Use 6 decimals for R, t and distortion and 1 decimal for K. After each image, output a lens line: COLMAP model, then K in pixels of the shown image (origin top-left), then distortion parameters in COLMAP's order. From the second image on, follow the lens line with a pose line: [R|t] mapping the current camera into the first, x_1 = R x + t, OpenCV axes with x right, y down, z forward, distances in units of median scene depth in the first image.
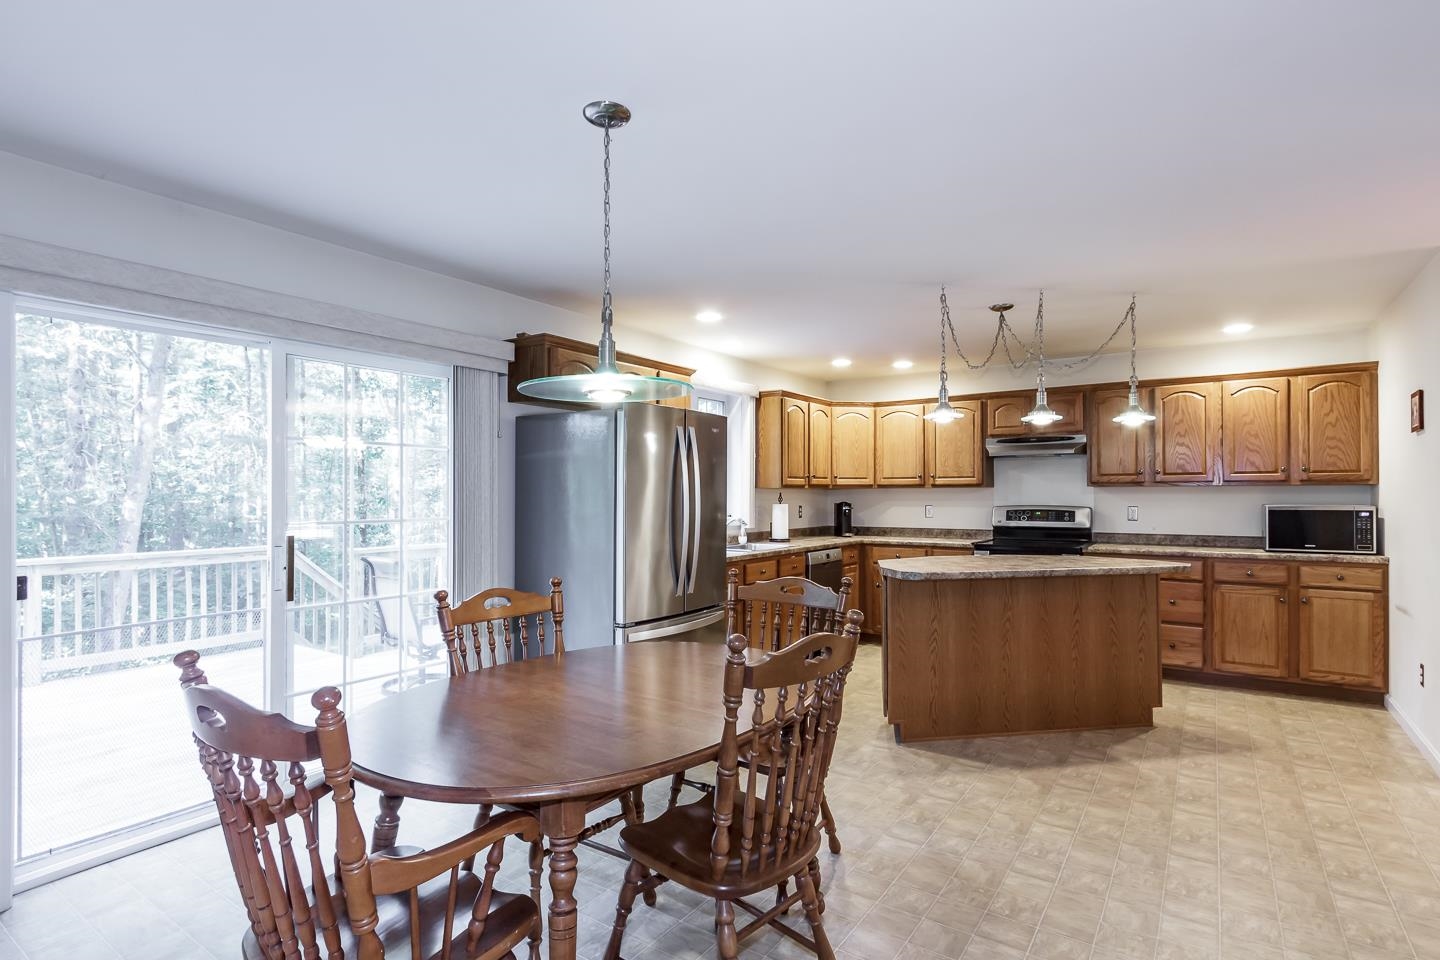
lens RADIAL K [[735.5, 0, 723.4], [0, 735.5, 484.9], [0, 0, 1]] dist [0.005585, -0.000150]
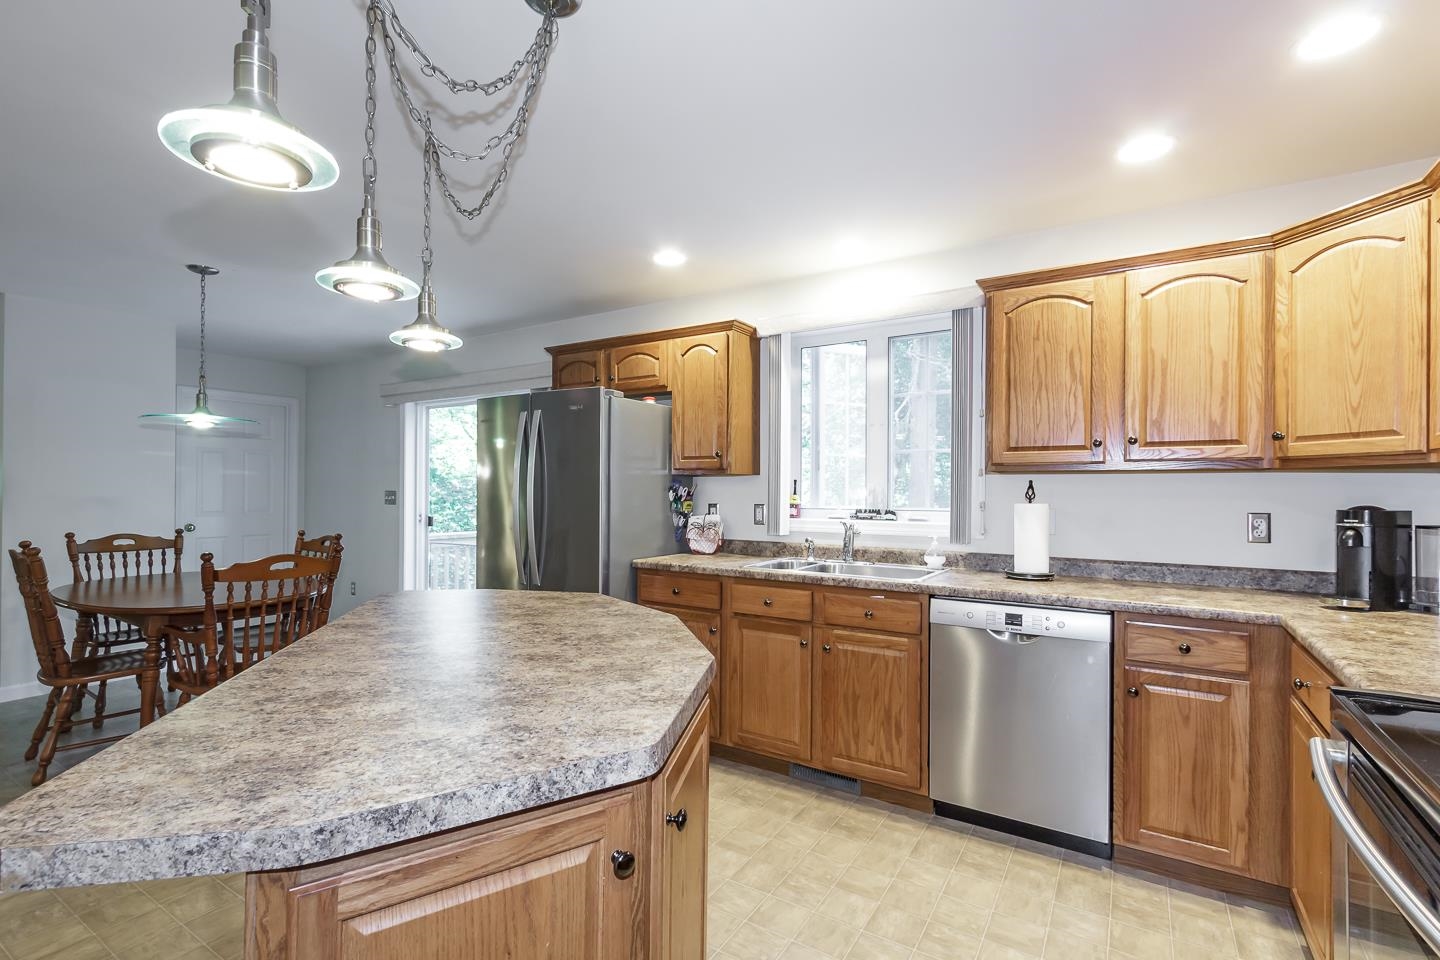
lens RADIAL K [[672.6, 0, 714.5], [0, 672.6, 488.5], [0, 0, 1]] dist [-0.000966, -0.000888]
pose [[0.017184, -0.002316, -0.999850, 0.622381], [0.004488, 0.999987, -0.002239, 0.018722], [0.999842, -0.004448, 0.017194, 0.915140]]
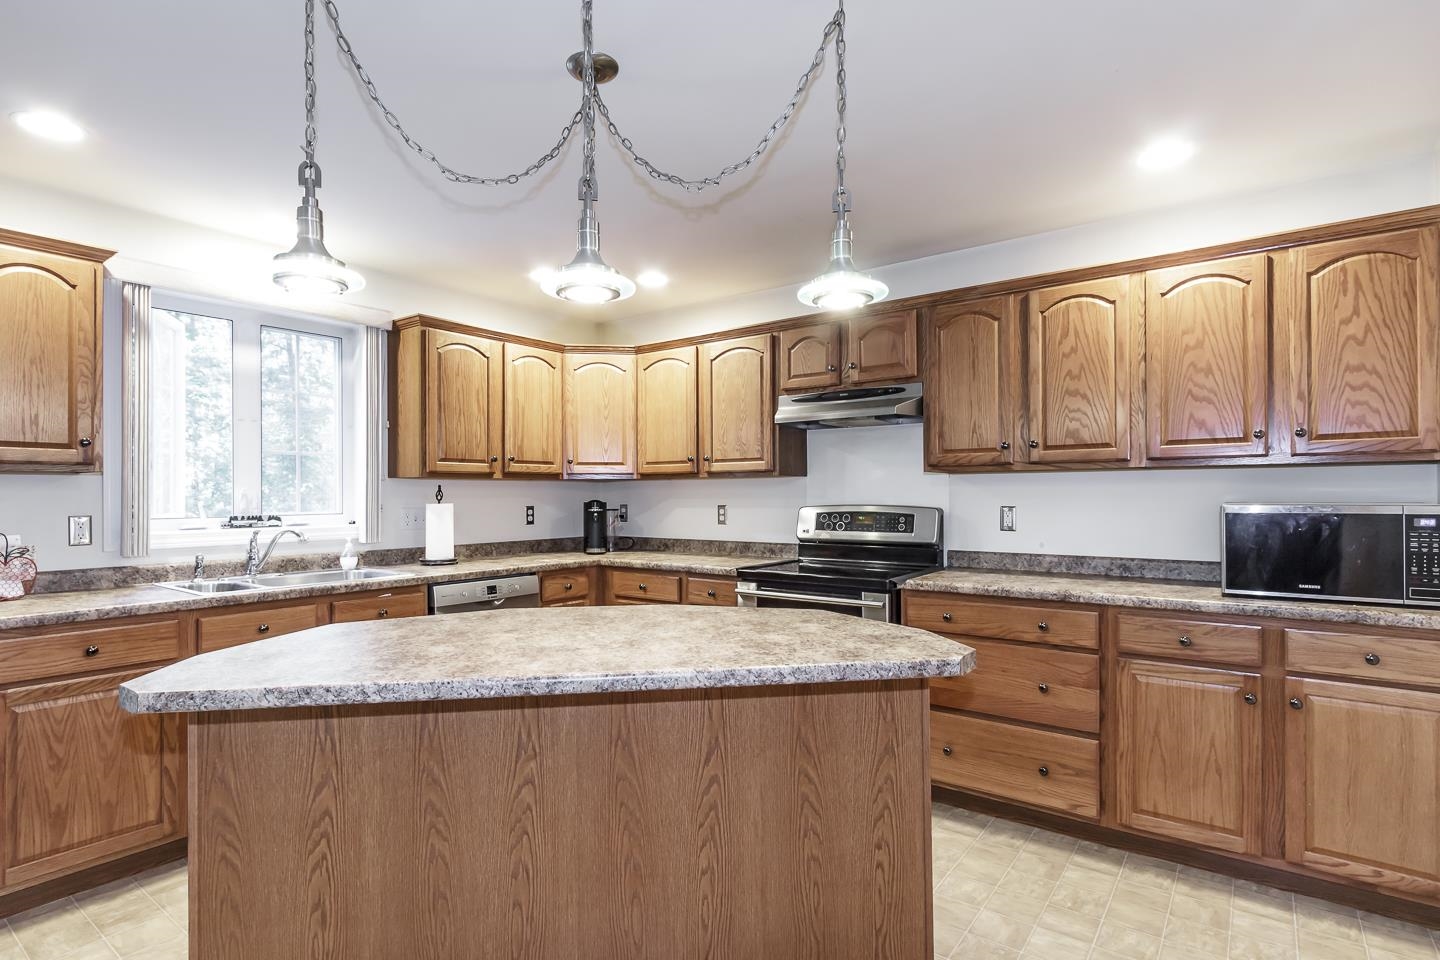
lens RADIAL K [[735.5, 0, 715.0], [0, 735.5, 488.5], [0, 0, 1]] dist [0.005585, -0.000150]
pose [[0.998846, -0.002863, -0.047944, 0.398116], [0.003054, 0.999988, 0.003896, 0.013517], [0.047932, -0.004038, 0.998842, 0.461293]]
